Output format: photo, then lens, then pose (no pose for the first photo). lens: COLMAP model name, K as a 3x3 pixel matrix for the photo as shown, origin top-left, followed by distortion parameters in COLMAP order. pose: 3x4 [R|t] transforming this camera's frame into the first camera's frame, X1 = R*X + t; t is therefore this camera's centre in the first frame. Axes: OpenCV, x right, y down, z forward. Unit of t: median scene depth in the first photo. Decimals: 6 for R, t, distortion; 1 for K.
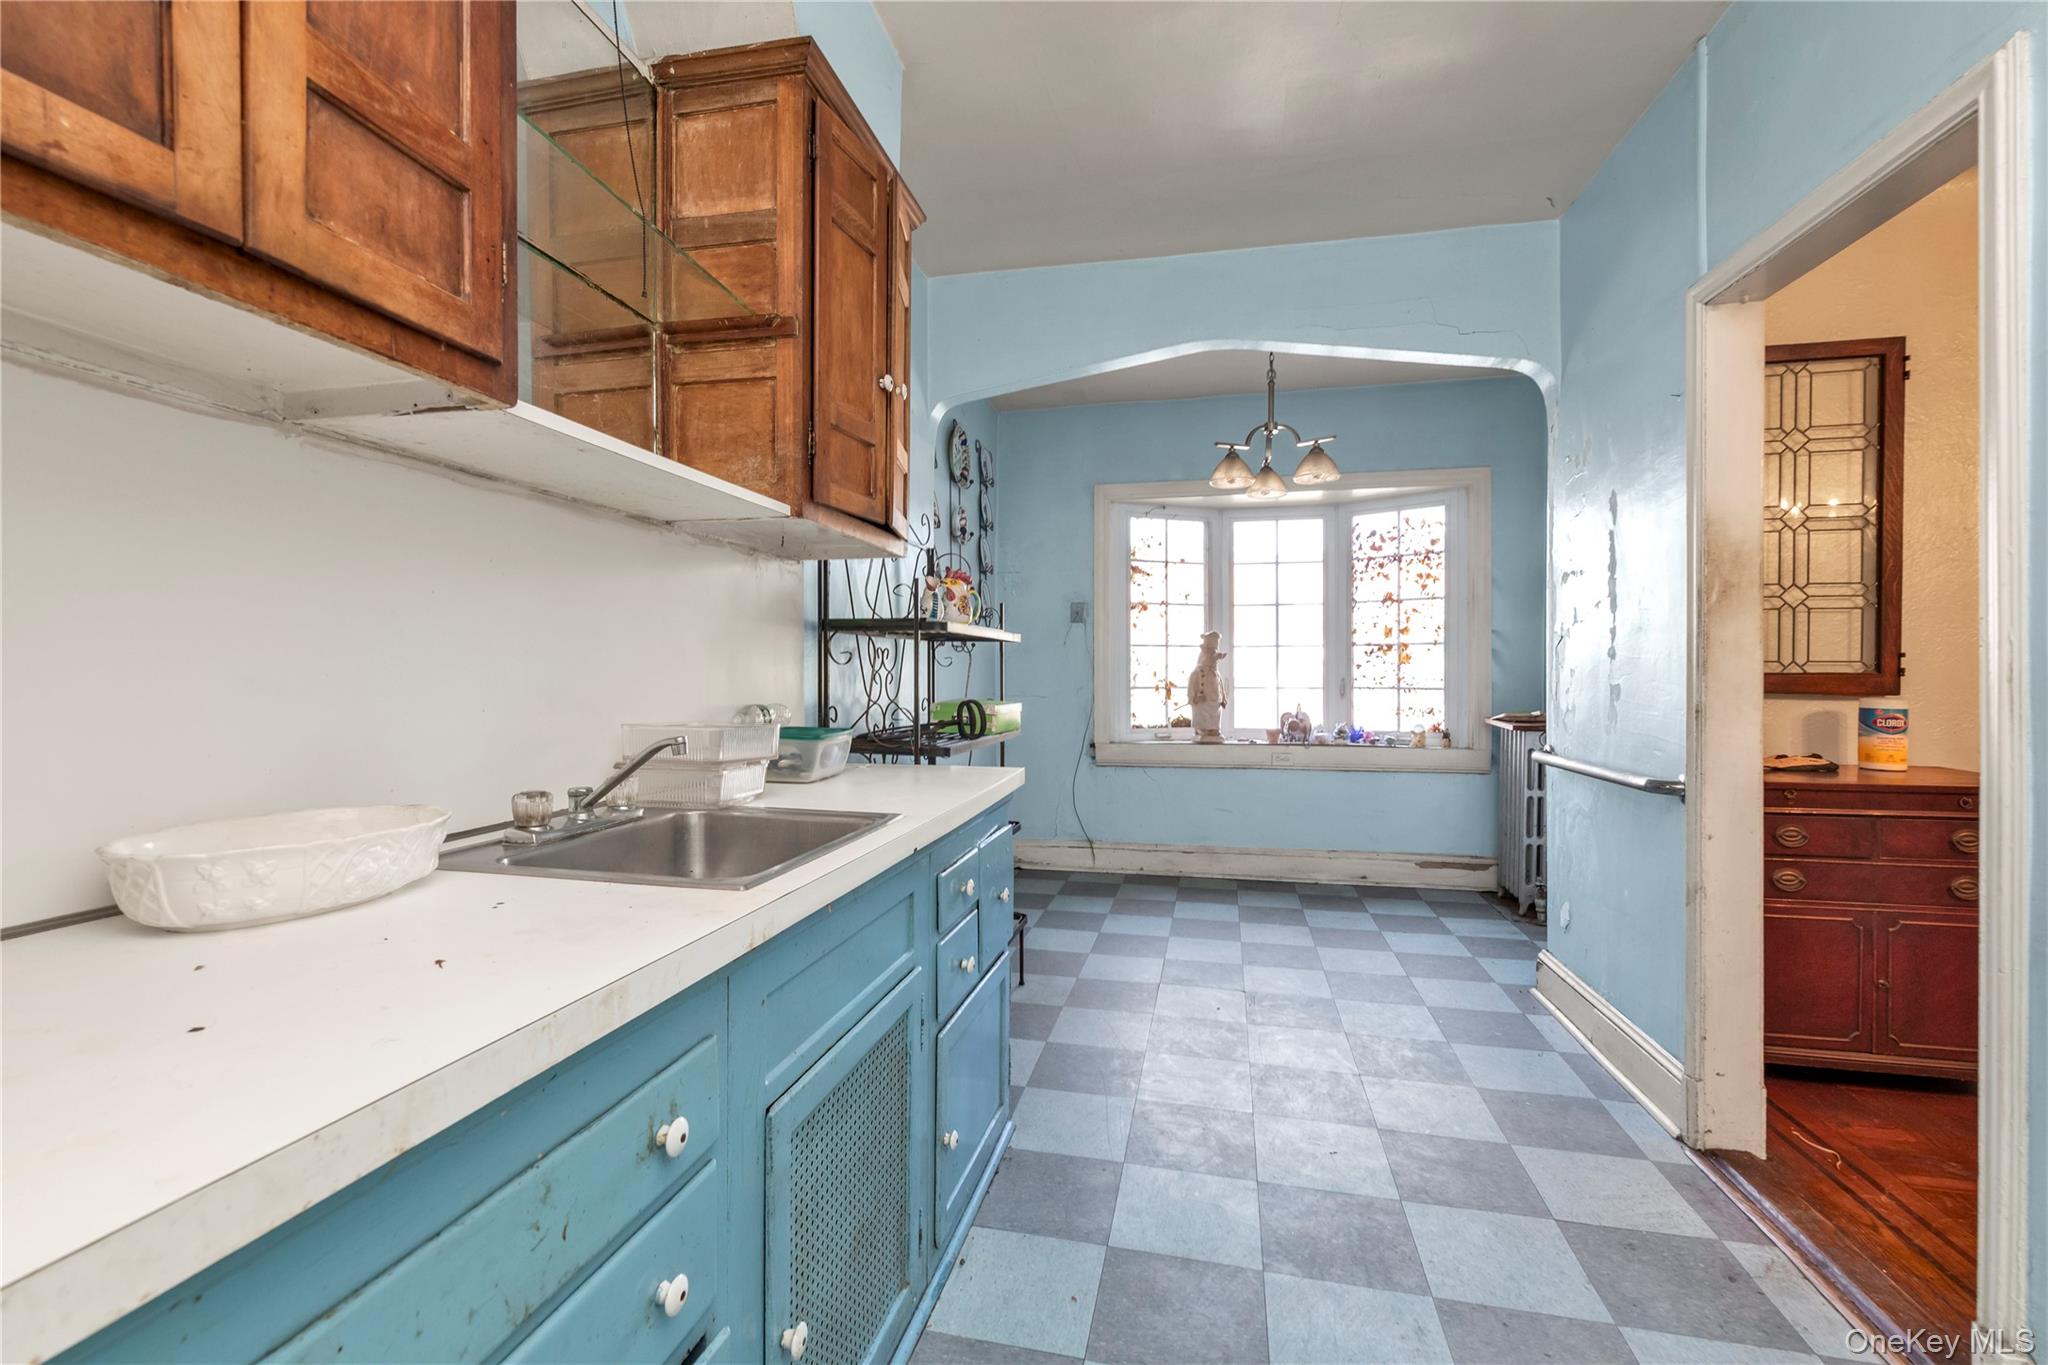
lens RADIAL K [[891.7, 0, 1016.2], [0, 891.7, 699.5], [0, 0, 1]] dist [-0.001410, -0.000329]
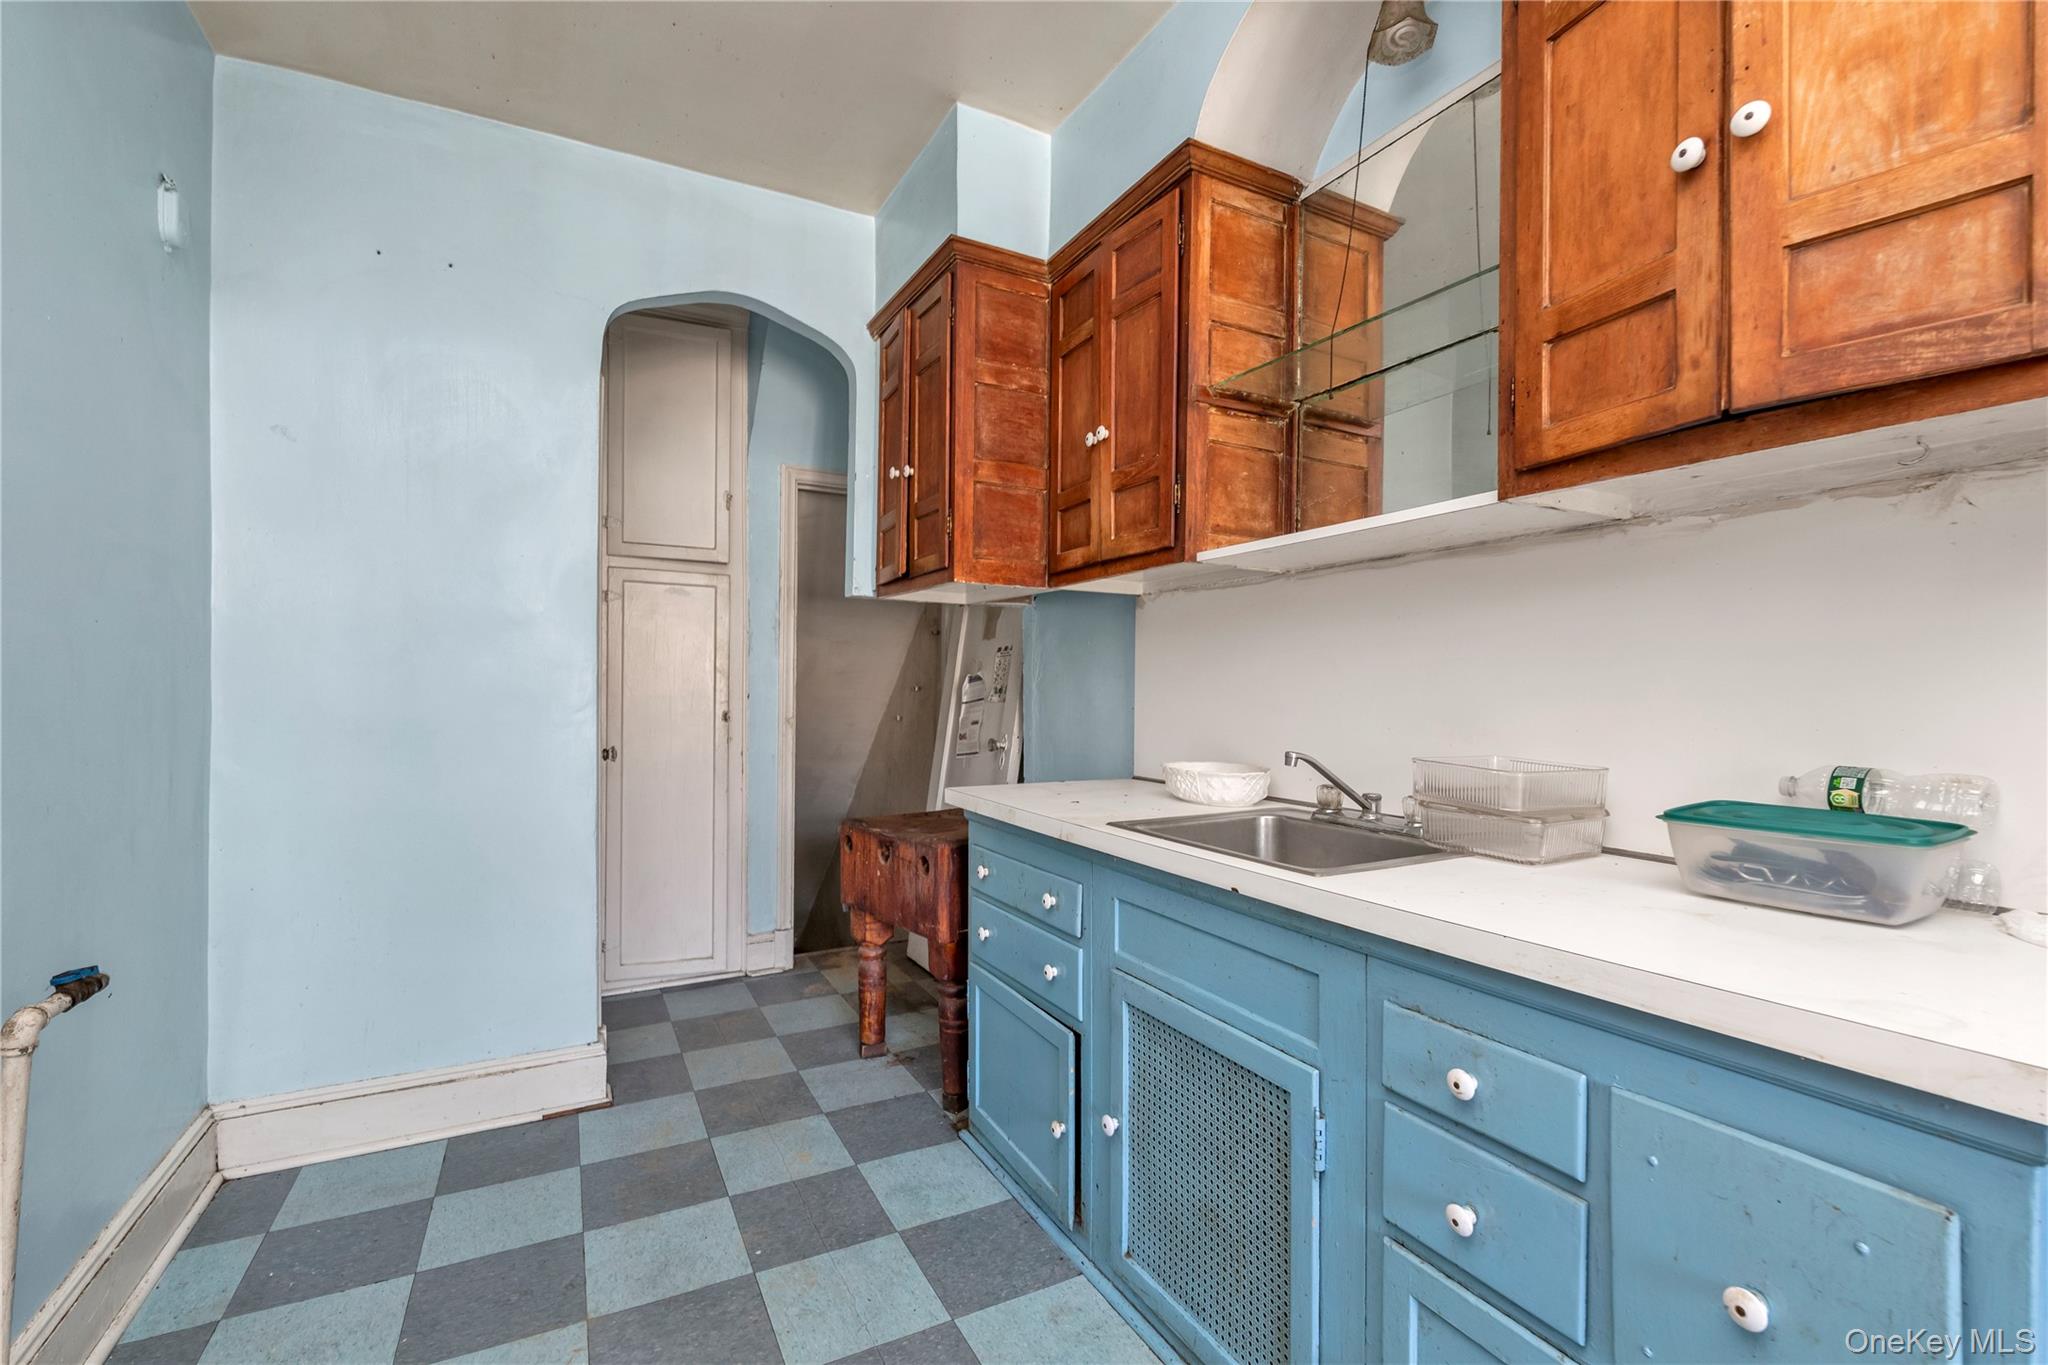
lens RADIAL K [[891.7, 0, 1016.2], [0, 891.7, 699.5], [0, 0, 1]] dist [-0.001410, -0.000329]
pose [[-0.745098, 0.004733, -0.666938, 1.098683], [-0.019816, 0.999376, 0.029231, -0.091140], [0.666660, 0.034996, -0.744540, 2.429708]]
